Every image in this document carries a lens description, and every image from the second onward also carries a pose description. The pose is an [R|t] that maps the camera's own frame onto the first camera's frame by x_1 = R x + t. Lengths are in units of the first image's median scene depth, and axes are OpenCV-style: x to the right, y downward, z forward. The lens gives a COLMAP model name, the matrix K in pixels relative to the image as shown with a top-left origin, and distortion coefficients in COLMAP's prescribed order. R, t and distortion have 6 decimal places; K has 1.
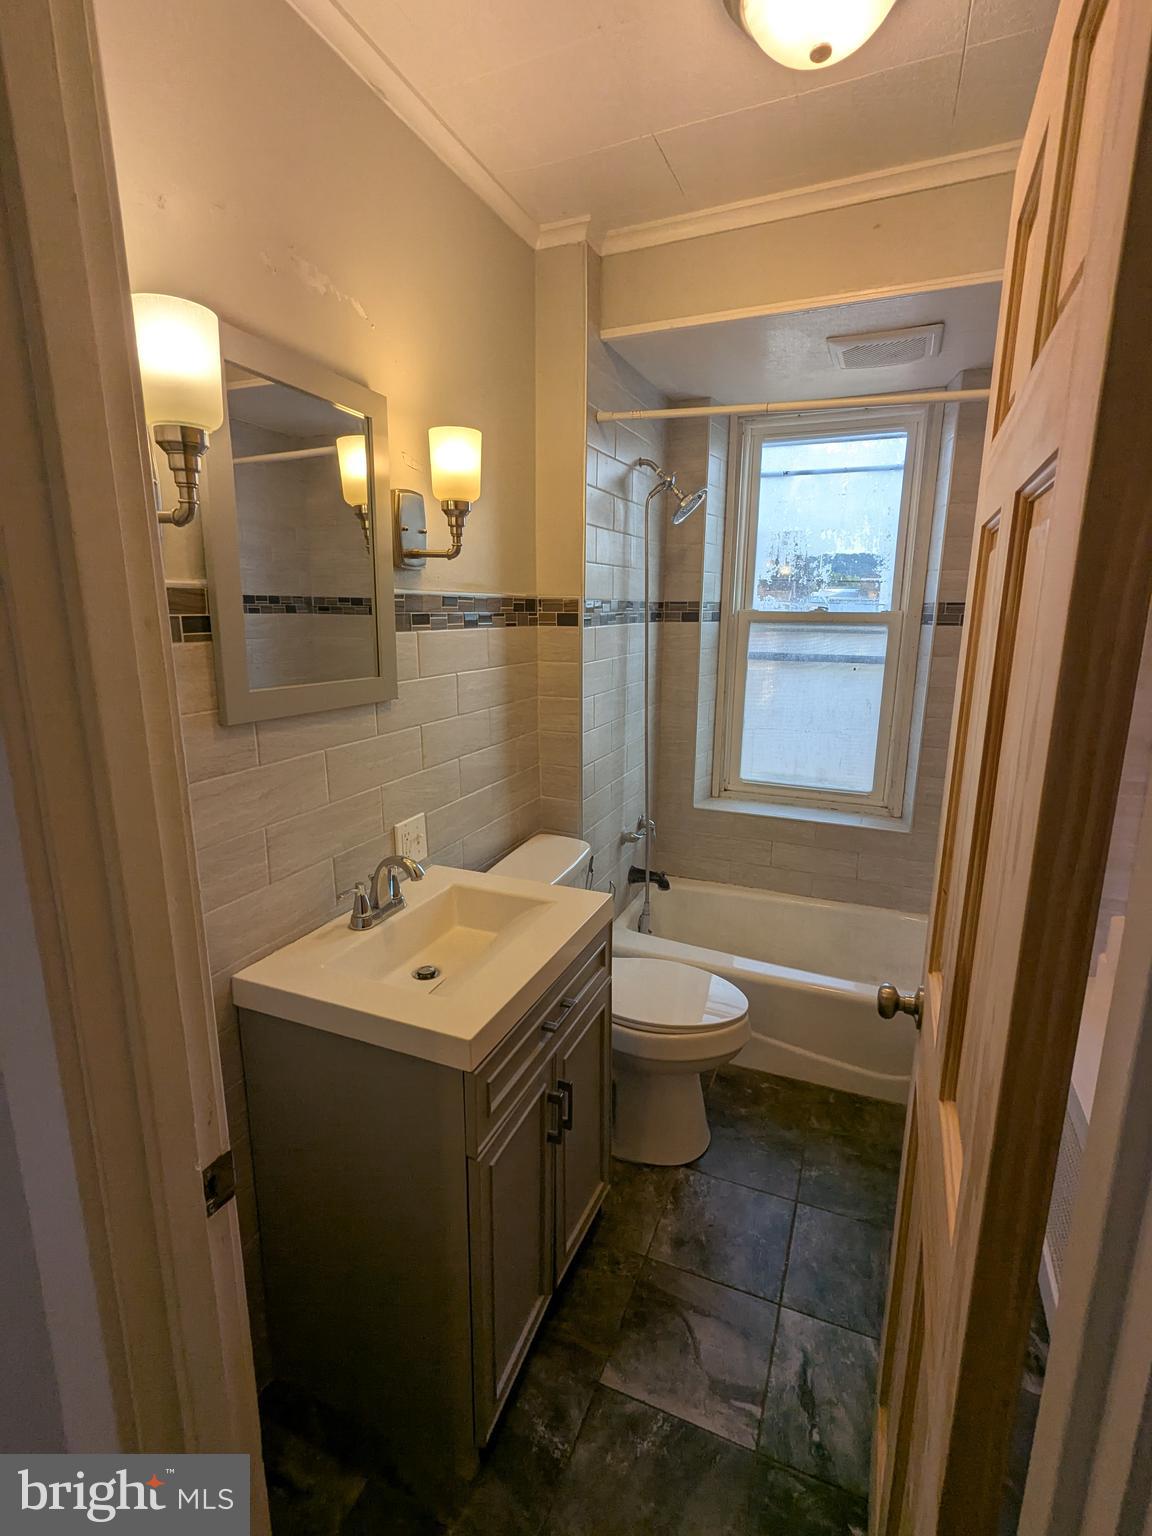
lens RADIAL K [[729.3, 0, 569.9], [0, 729.3, 773.1], [0, 0, 1]] dist [0.002709, -0.001227]
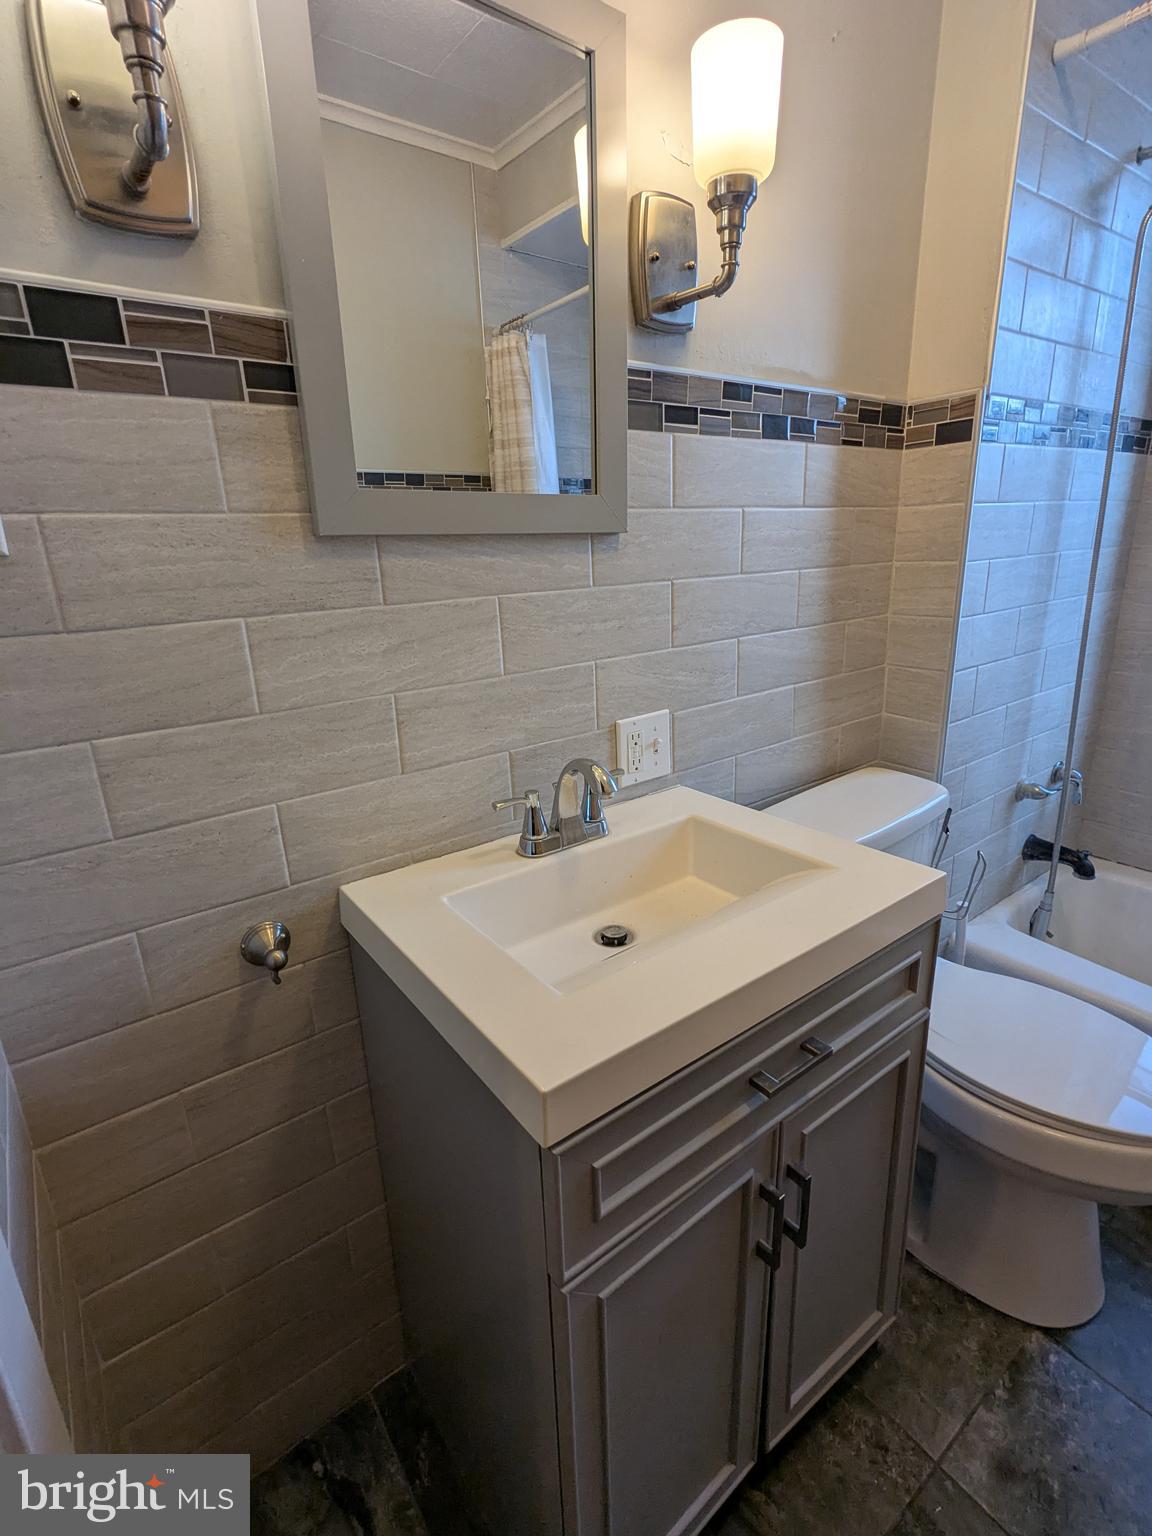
lens RADIAL K [[729.3, 0, 569.9], [0, 729.3, 773.1], [0, 0, 1]] dist [0.002709, -0.001227]
pose [[0.862204, 0.116182, -0.493057, 0.063611], [-0.070466, 0.991388, 0.110382, 0.039796], [0.501635, -0.060428, 0.862966, 0.308980]]
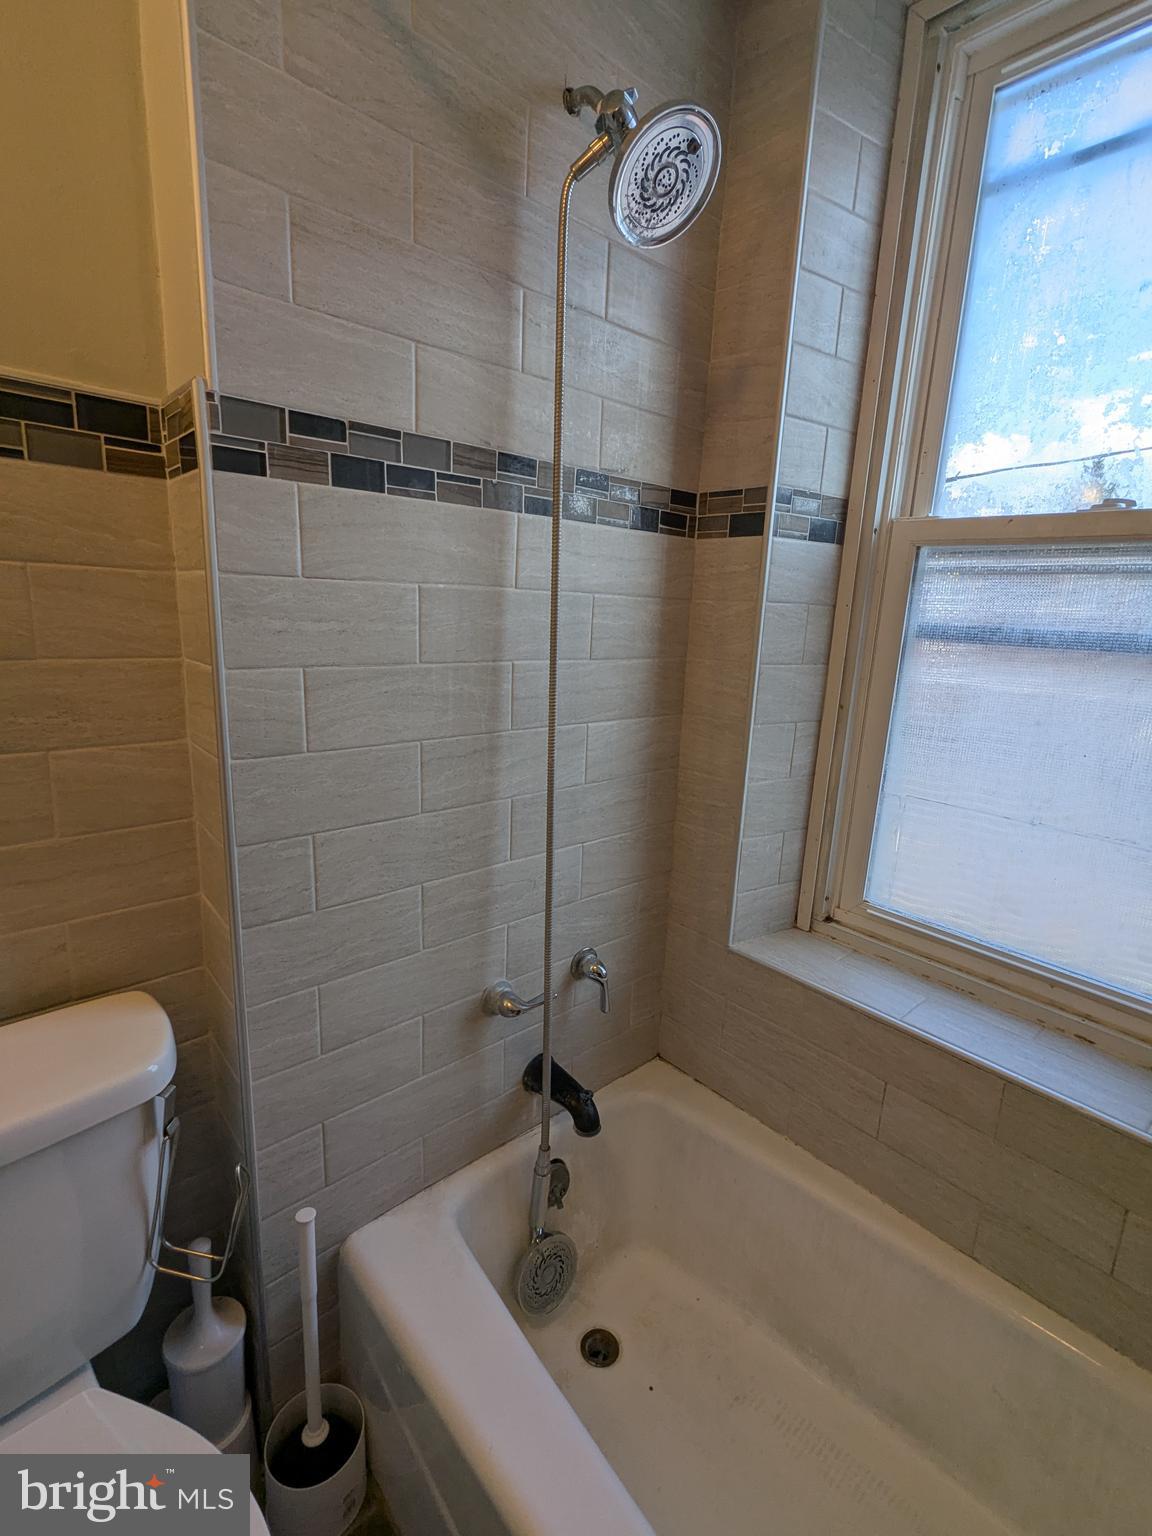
lens RADIAL K [[700.4, 0, 576.0], [0, 700.4, 768.0], [0, 0, 1]] dist [-0.001670, -0.000643]
pose [[0.906166, 0.128212, -0.403018, 0.385454], [-0.132572, 0.991024, 0.017194, -0.094795], [0.401606, 0.037849, 0.915030, 0.863944]]
